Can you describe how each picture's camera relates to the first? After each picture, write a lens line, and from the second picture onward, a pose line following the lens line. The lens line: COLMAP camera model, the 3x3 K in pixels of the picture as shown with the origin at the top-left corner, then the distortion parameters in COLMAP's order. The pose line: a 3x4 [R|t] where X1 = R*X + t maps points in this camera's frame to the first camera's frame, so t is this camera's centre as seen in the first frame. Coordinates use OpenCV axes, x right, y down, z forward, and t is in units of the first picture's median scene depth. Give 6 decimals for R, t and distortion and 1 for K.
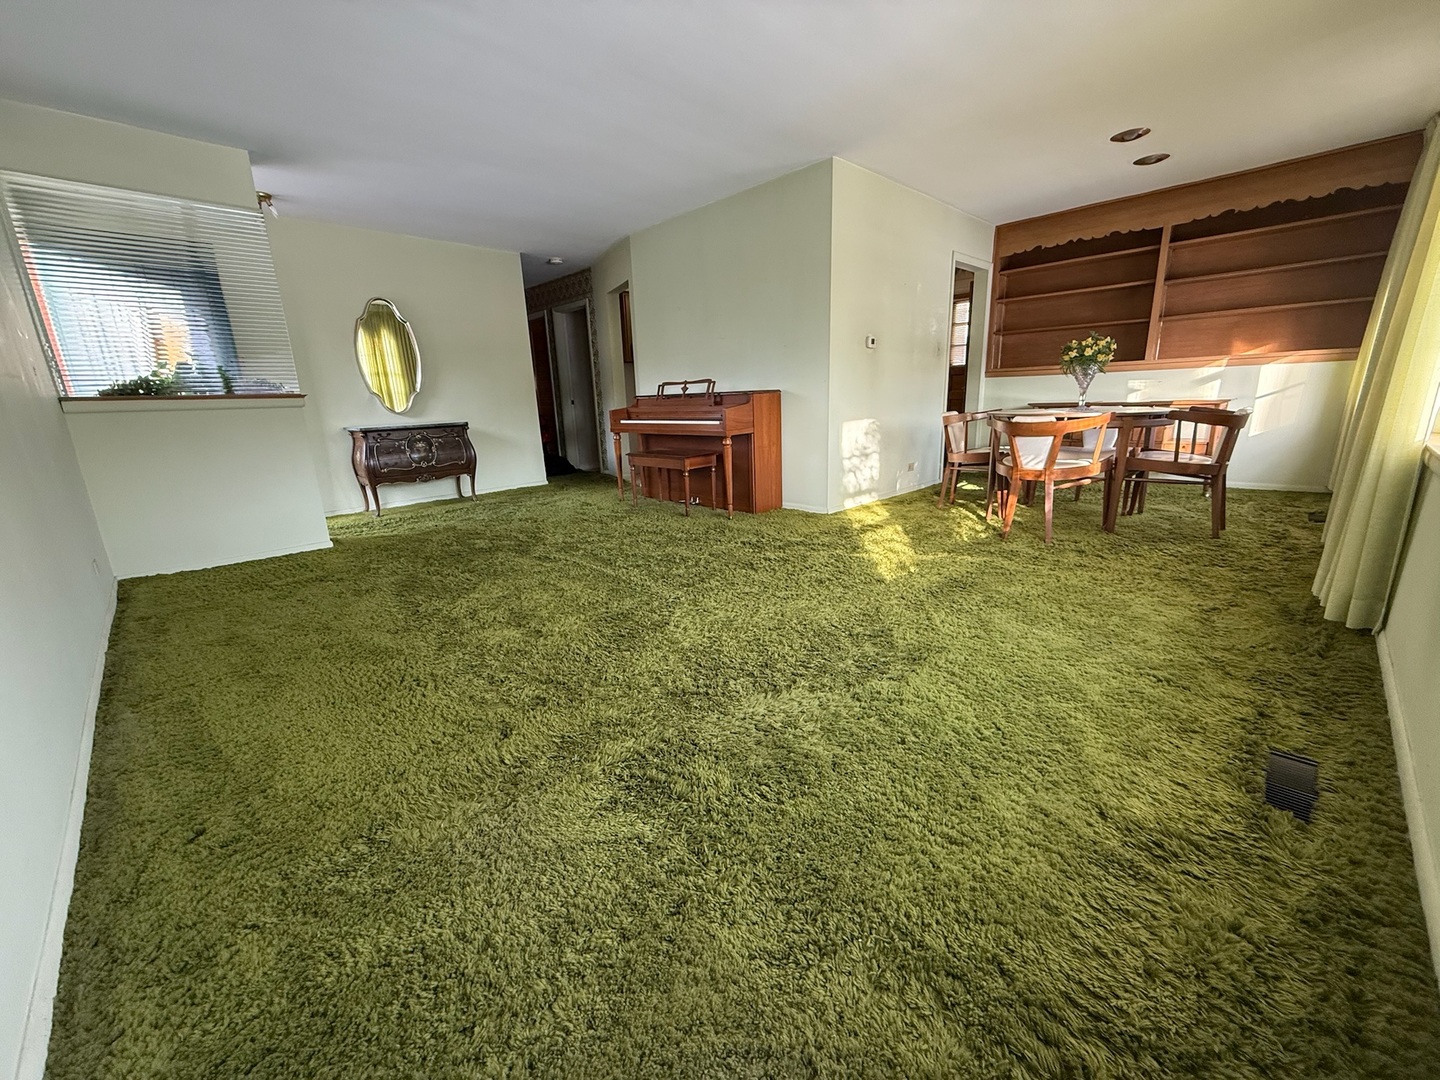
lens RADIAL K [[572.6, 0, 716.1], [0, 572.6, 540.0], [0, 0, 1]] dist [-0.001174, 0.000553]
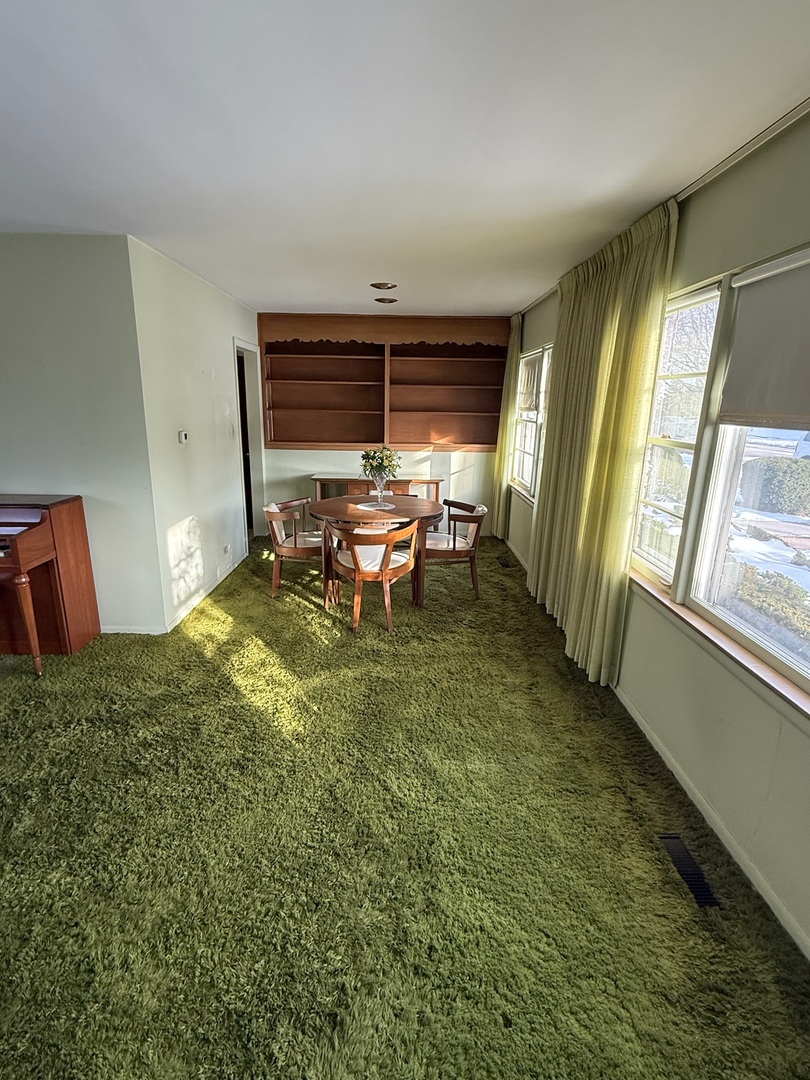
lens RADIAL K [[534.3, 0, 403.5], [0, 534.3, 539.4], [0, 0, 1]] dist [-0.000432, 0.001534]
pose [[0.695051, -0.132189, 0.706703, -0.178704], [0.135971, 0.989382, 0.051335, -0.287067], [-0.705986, 0.060410, 0.705645, 0.247741]]
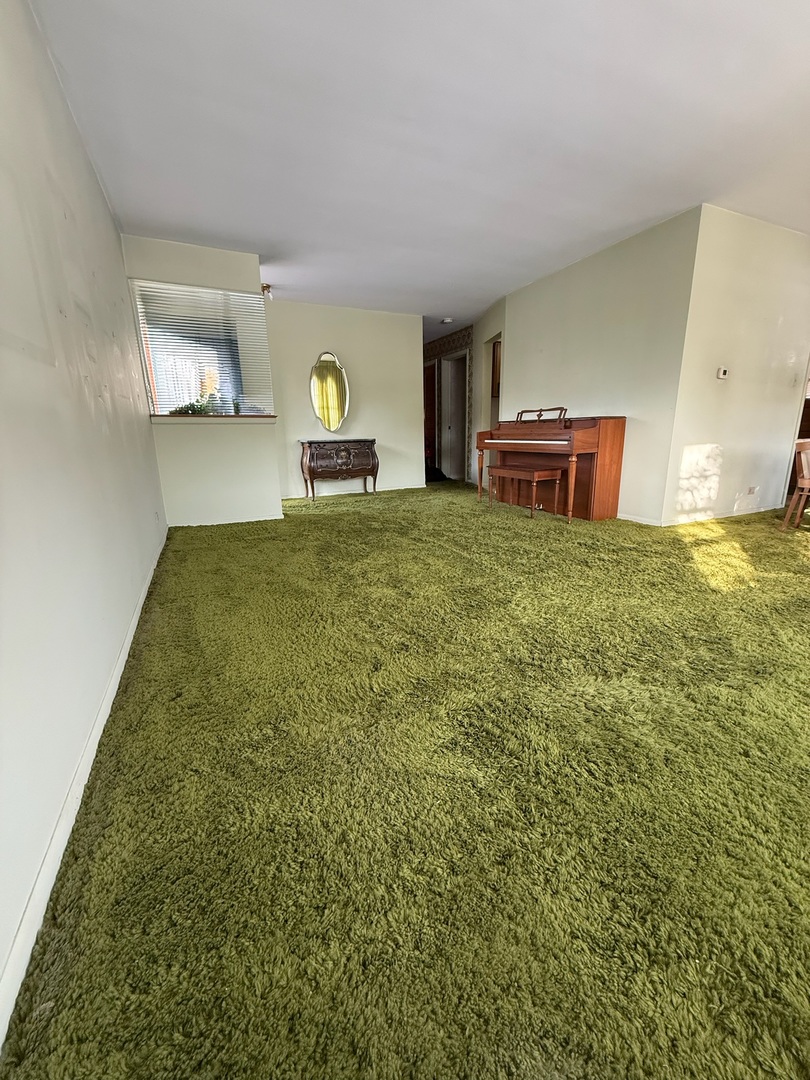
lens RADIAL K [[429.4, 0, 403.3], [0, 429.4, 533.9], [0, 0, 1]] dist [-0.001174, 0.000553]
pose [[0.942066, 0.094281, -0.321905, -0.015805], [-0.095567, 0.995353, 0.011842, 0.012293], [0.321526, 0.019607, 0.946698, 0.056368]]
